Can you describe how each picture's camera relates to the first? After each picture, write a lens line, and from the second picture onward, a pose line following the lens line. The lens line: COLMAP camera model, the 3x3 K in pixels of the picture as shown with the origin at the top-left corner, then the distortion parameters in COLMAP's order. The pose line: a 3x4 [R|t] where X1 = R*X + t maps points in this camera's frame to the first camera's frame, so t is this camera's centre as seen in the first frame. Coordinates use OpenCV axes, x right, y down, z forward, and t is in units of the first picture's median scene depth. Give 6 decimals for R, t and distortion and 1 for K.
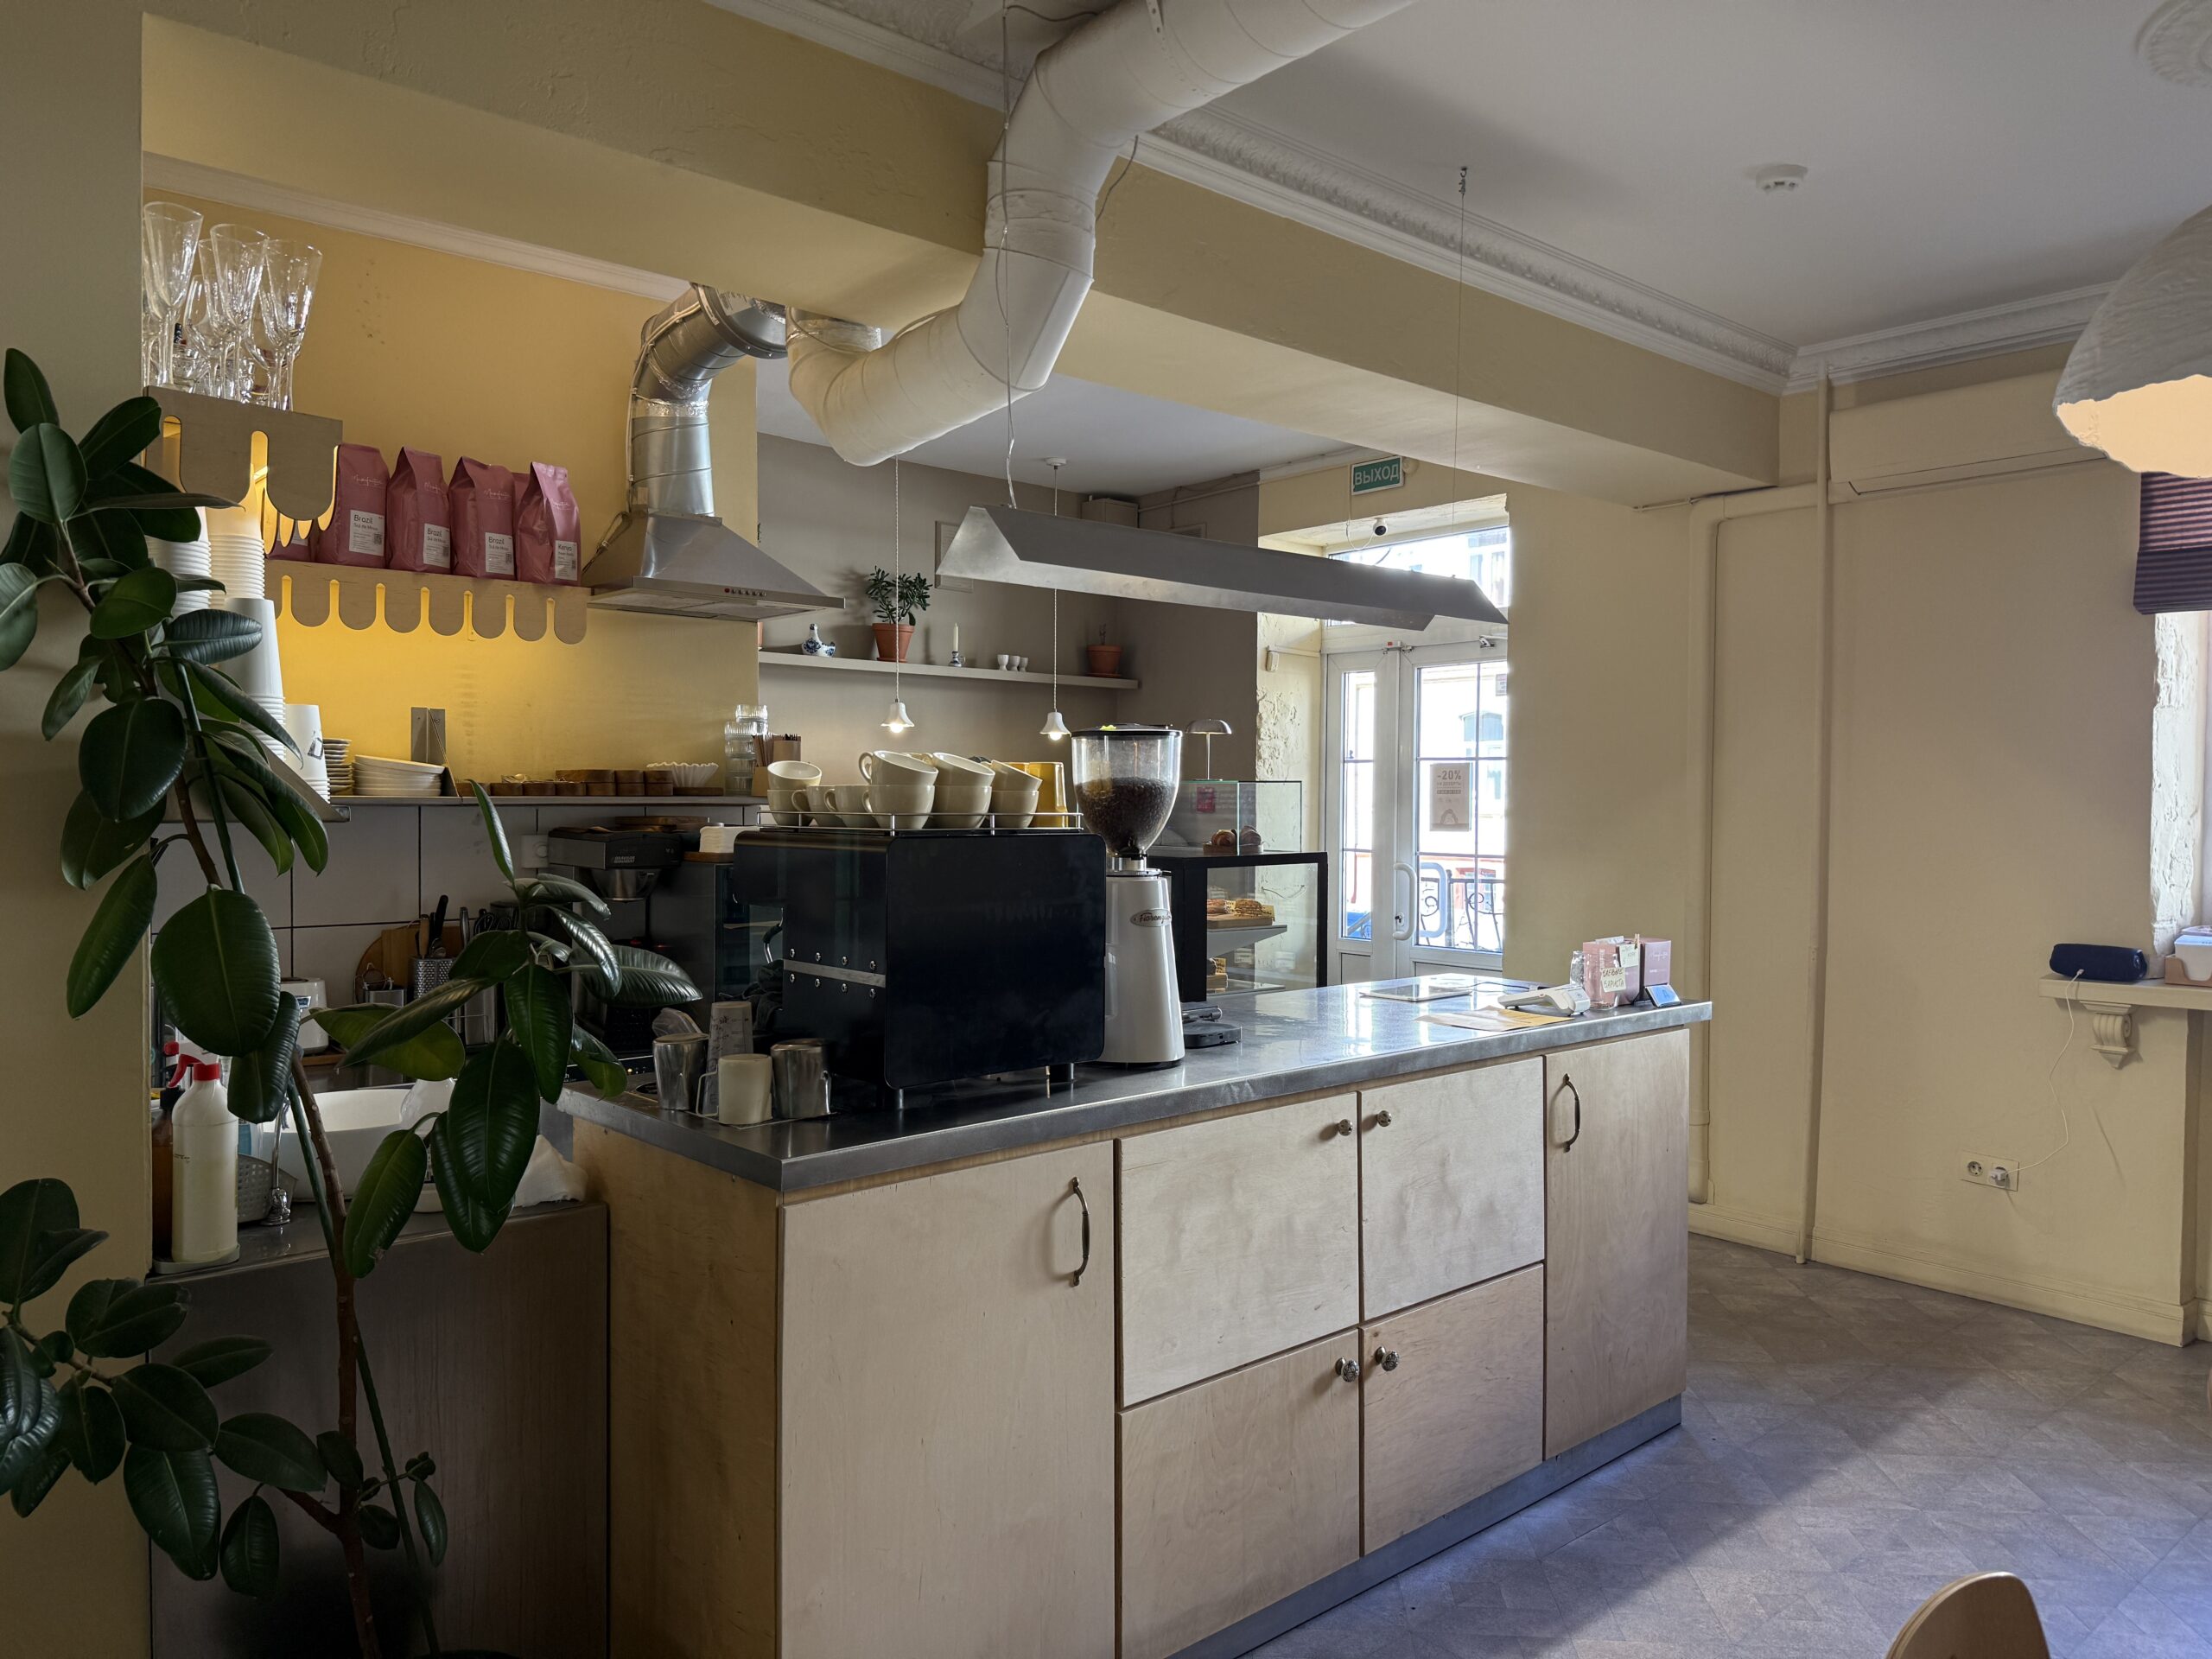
lens RADIAL K [[1552.8, 0, 1098.9], [0, 1552.8, 842.5], [0, 0, 1]] dist [0.091415, -0.083255]
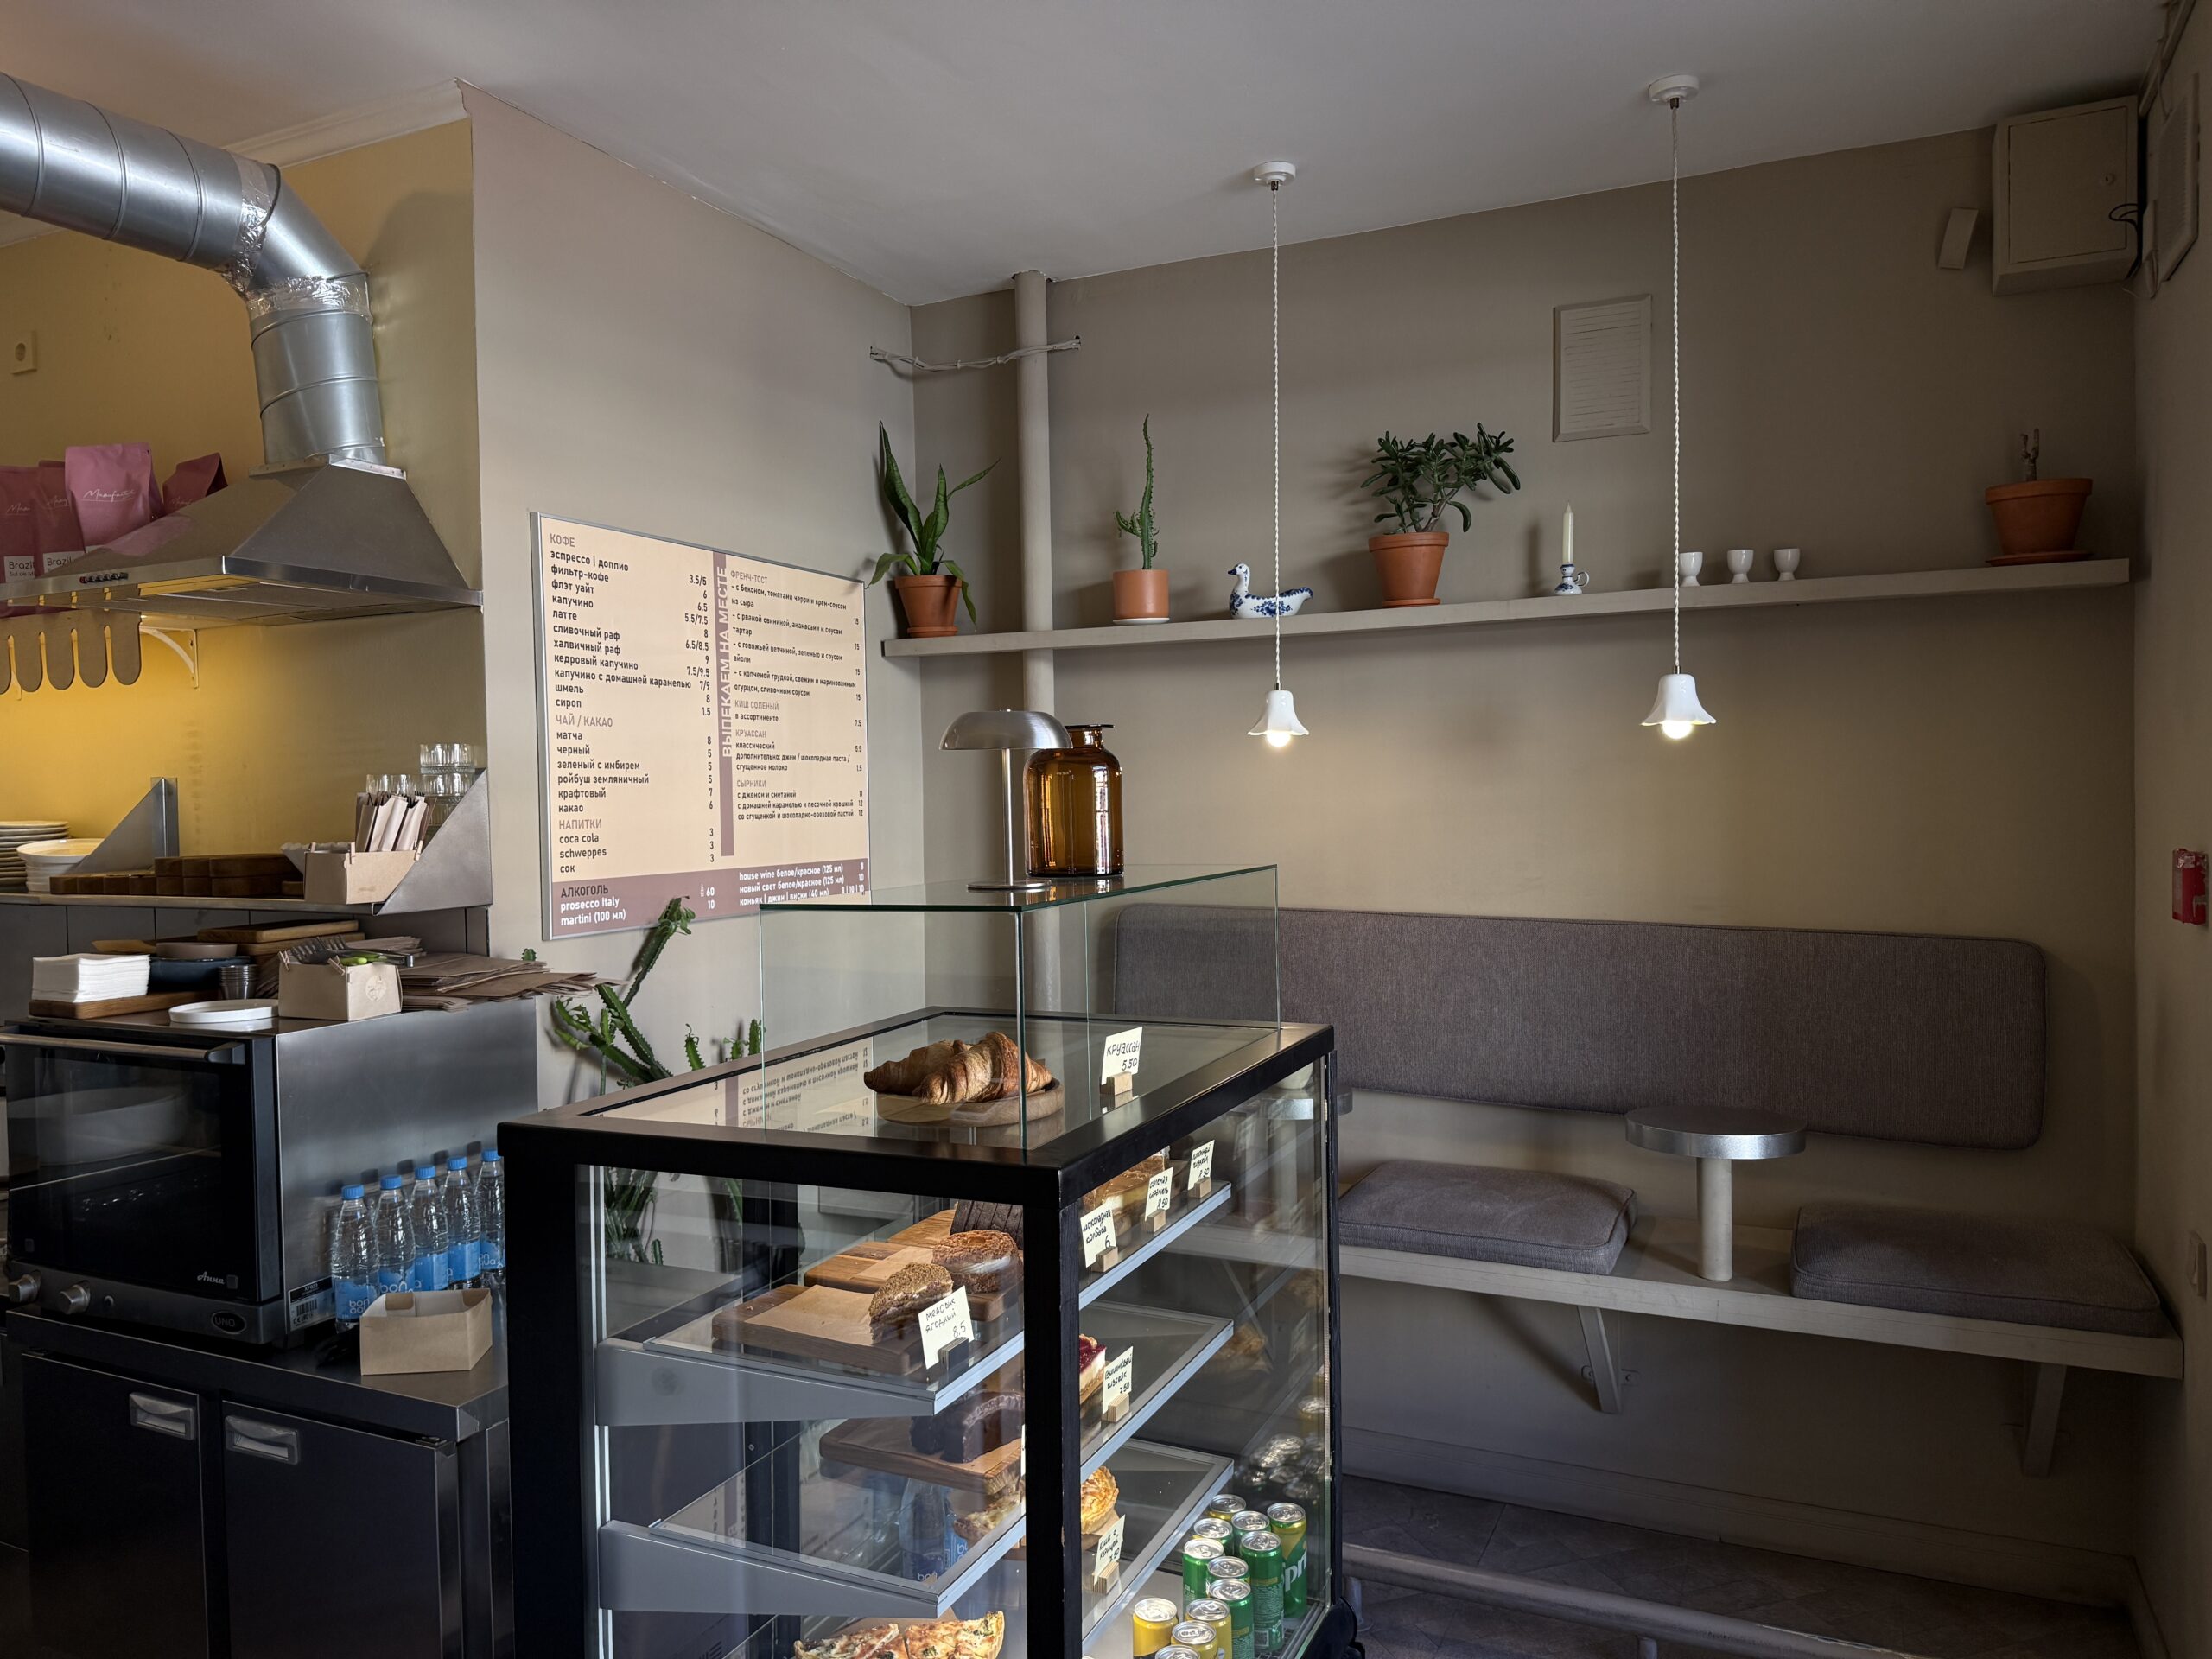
lens RADIAL K [[1552.8, 0, 1098.9], [0, 1552.8, 842.5], [0, 0, 1]] dist [0.091415, -0.083255]
pose [[0.397747, 0.025771, -0.917133, 0.314391], [-0.008865, 0.999667, 0.024246, -0.046422], [0.917452, -0.001514, 0.397843, 0.682219]]
